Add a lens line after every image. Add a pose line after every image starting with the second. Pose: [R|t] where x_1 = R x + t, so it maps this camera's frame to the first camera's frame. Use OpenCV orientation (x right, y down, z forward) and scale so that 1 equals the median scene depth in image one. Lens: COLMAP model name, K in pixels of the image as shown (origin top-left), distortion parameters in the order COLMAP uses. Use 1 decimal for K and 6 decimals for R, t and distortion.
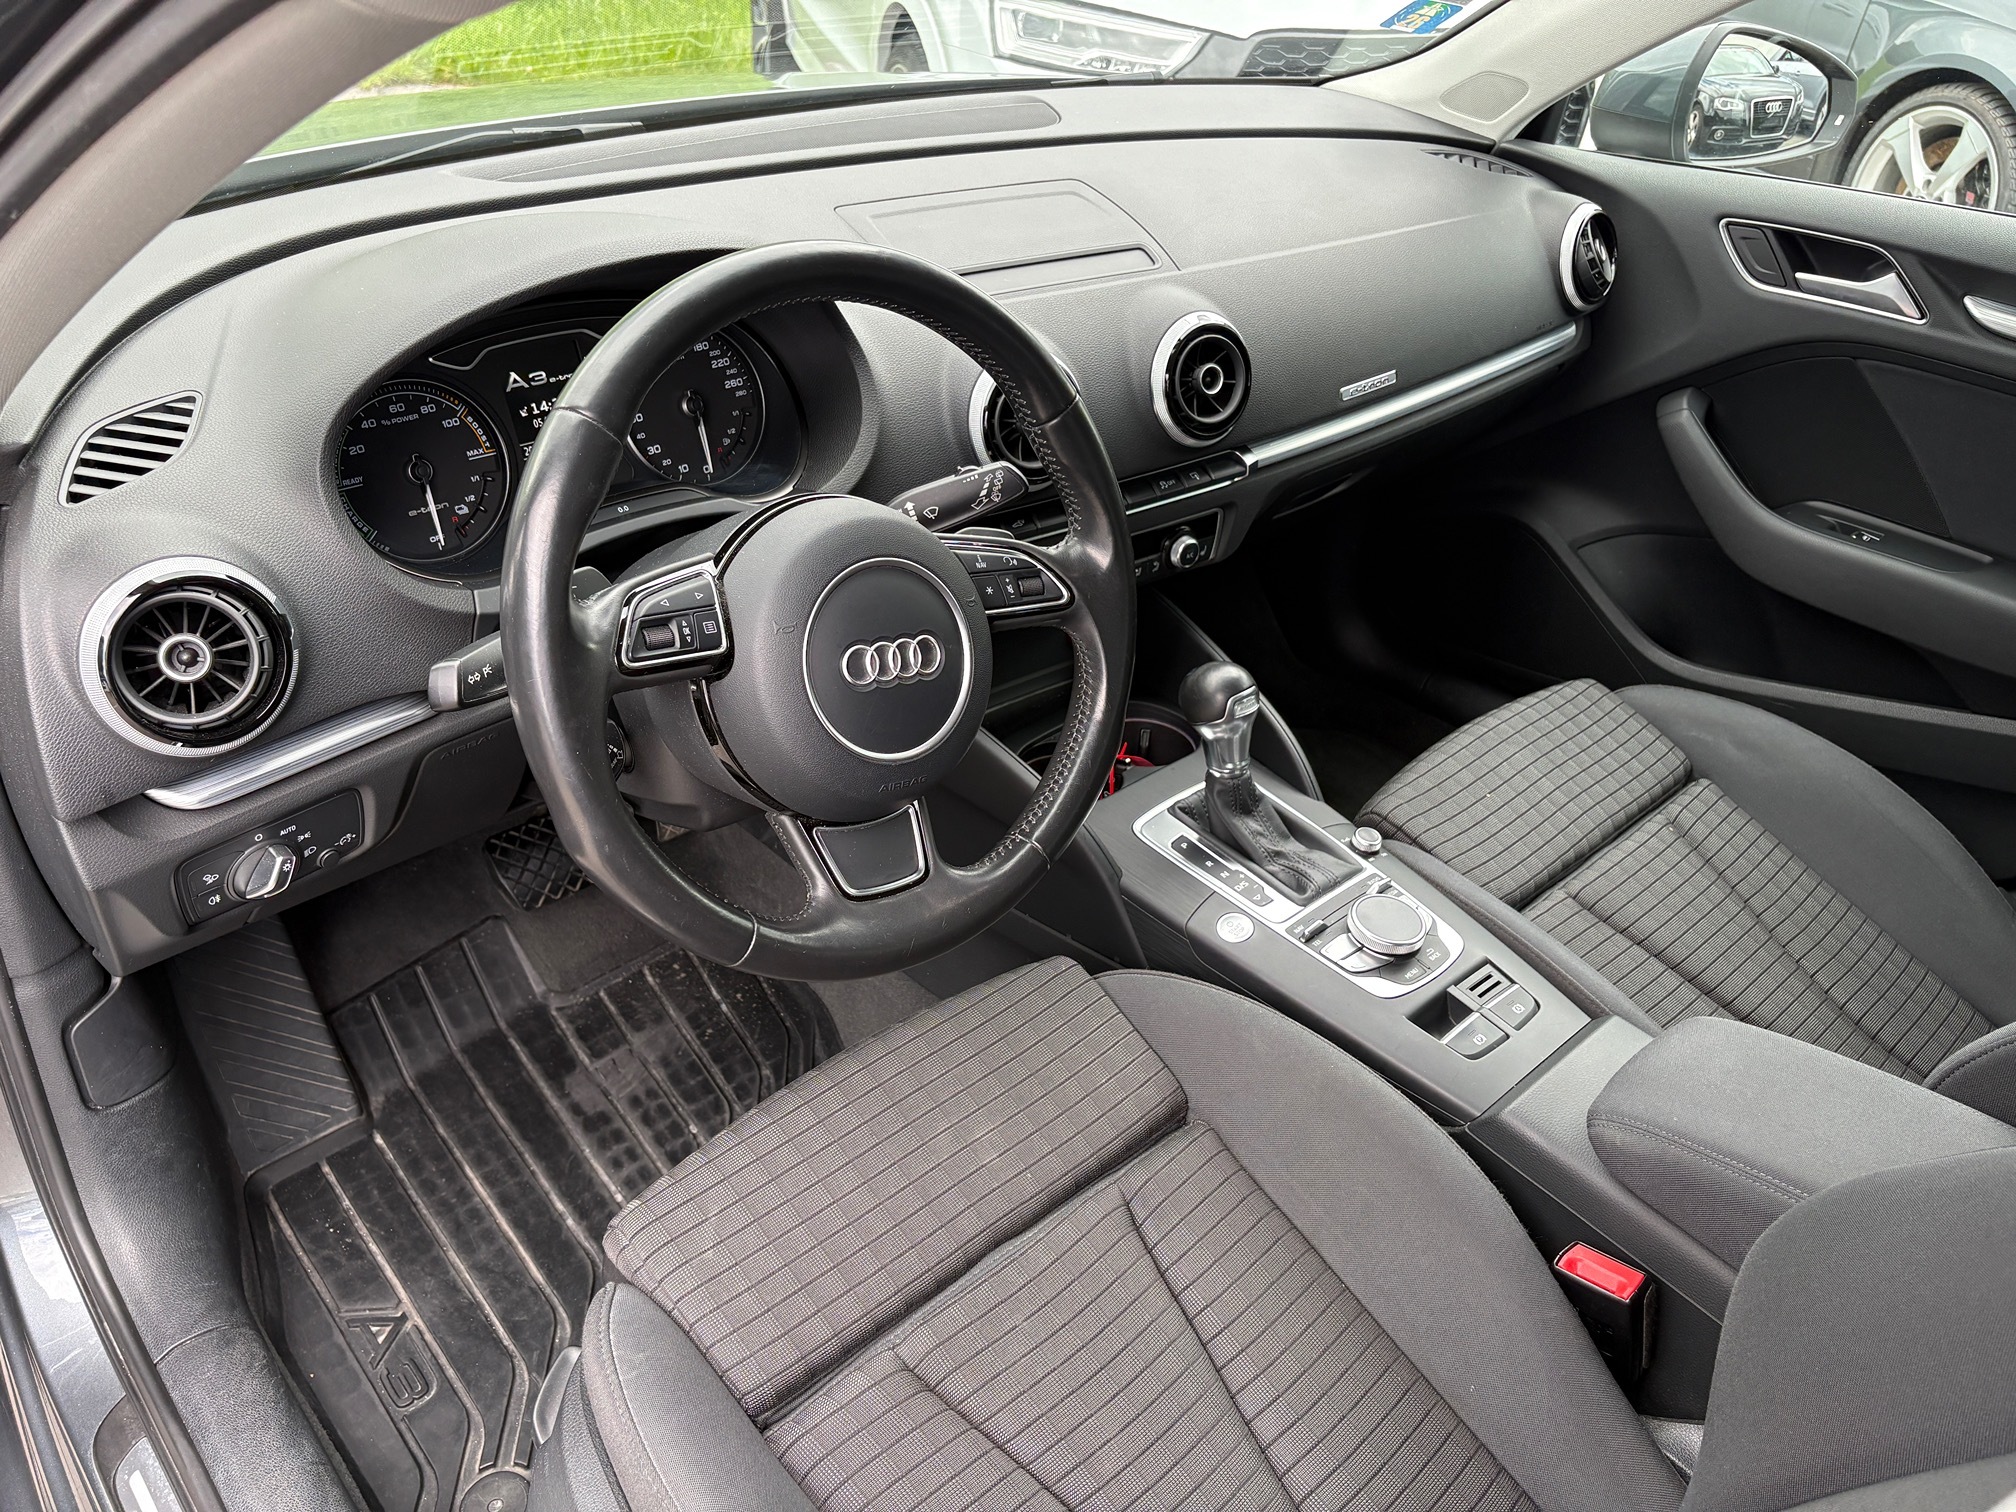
lens RADIAL K [[1516.8, 0, 1017.4], [0, 1516.8, 738.6], [0, 0, 1]] dist [0.040955, -0.047183]
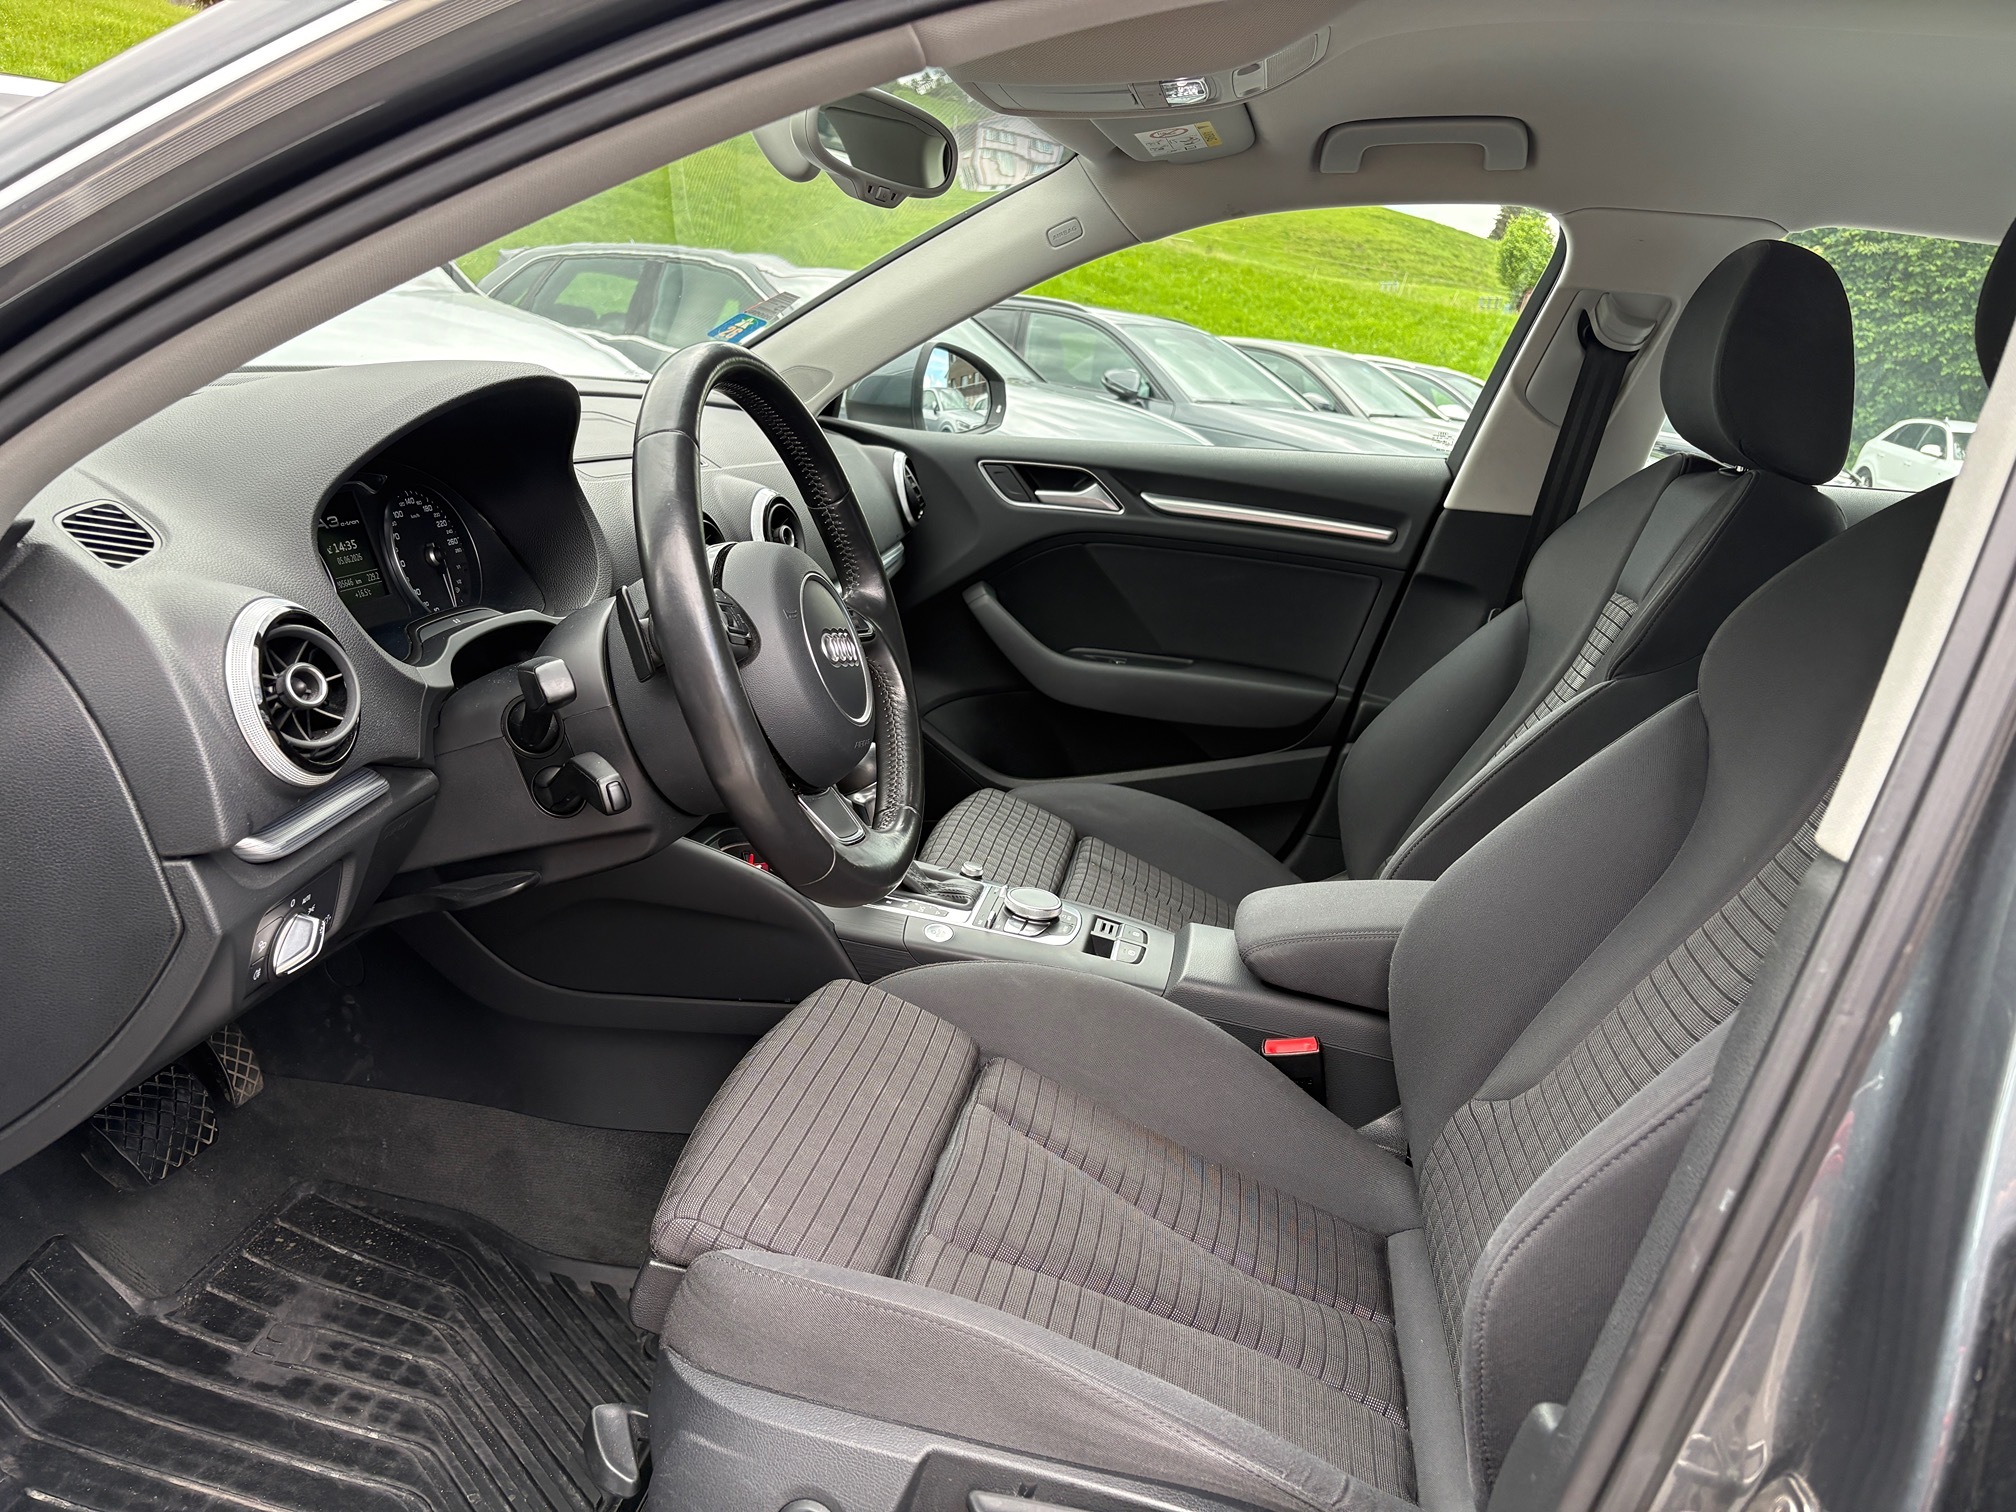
lens RADIAL K [[1516.8, 0, 1001.5], [0, 1516.8, 764.0], [0, 0, 1]] dist [0.040955, -0.047183]
pose [[0.788147, -0.139681, 0.599427, -0.446558], [0.285166, 0.945941, -0.154519, 0.165292], [-0.545439, 0.292720, 0.785373, -0.039932]]
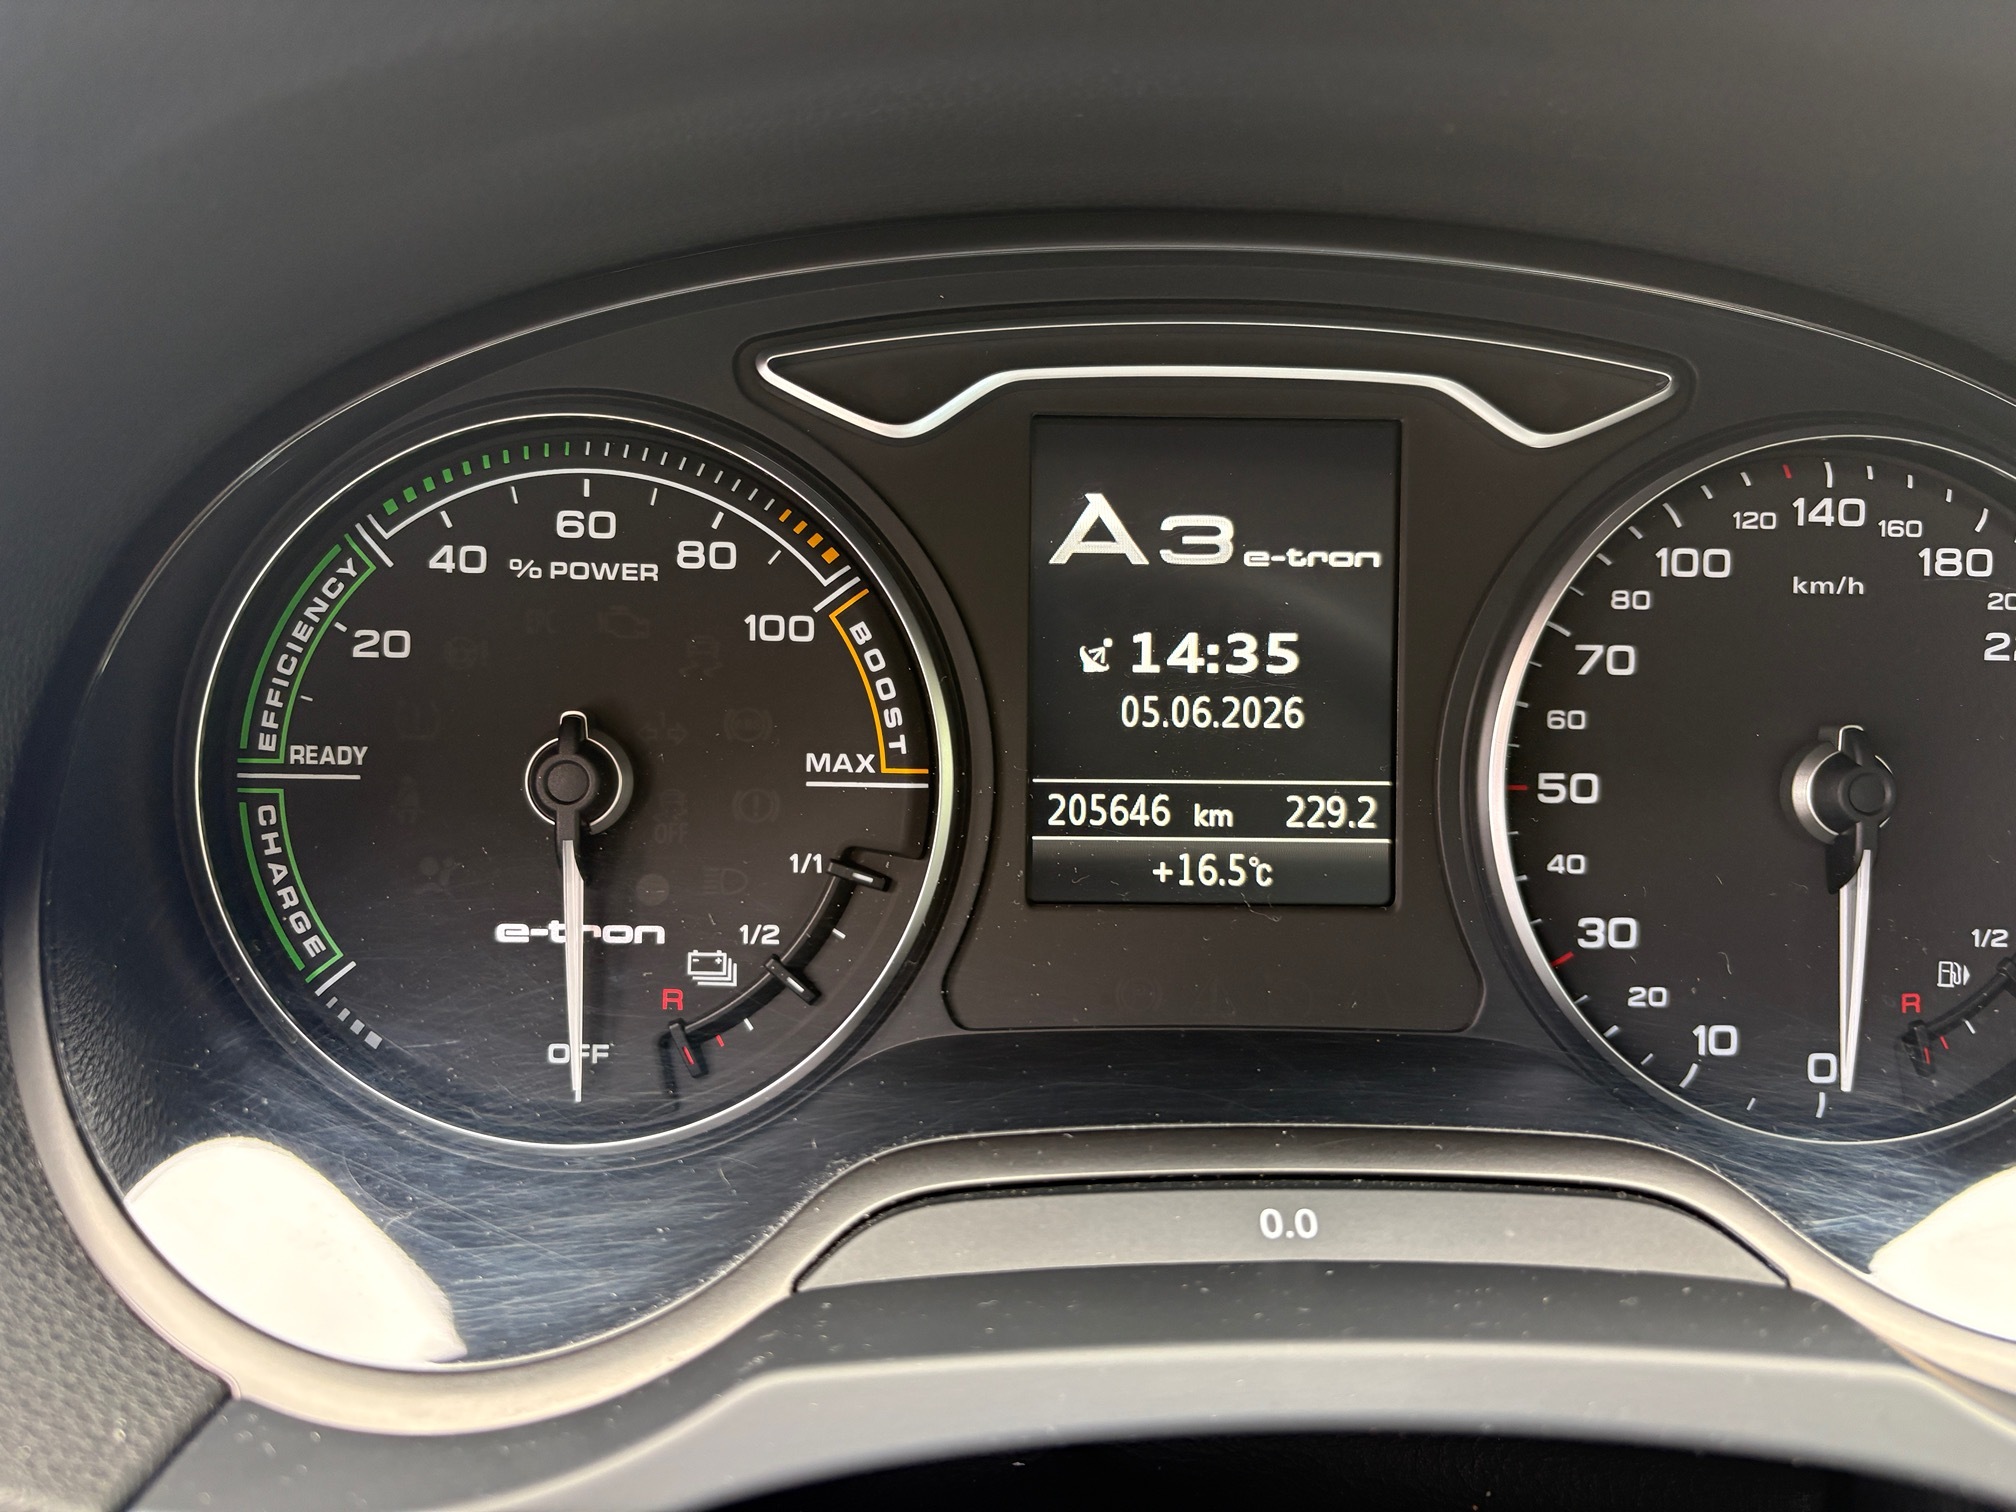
lens RADIAL K [[1516.8, 0, 1010.2], [0, 1516.8, 756.5], [0, 0, 1]] dist [0.040955, -0.047183]
pose [[0.759178, 0.216271, -0.613902, -0.131523], [-0.345416, 0.933279, -0.098373, -0.123784], [0.551667, 0.286734, 0.783228, 0.585204]]
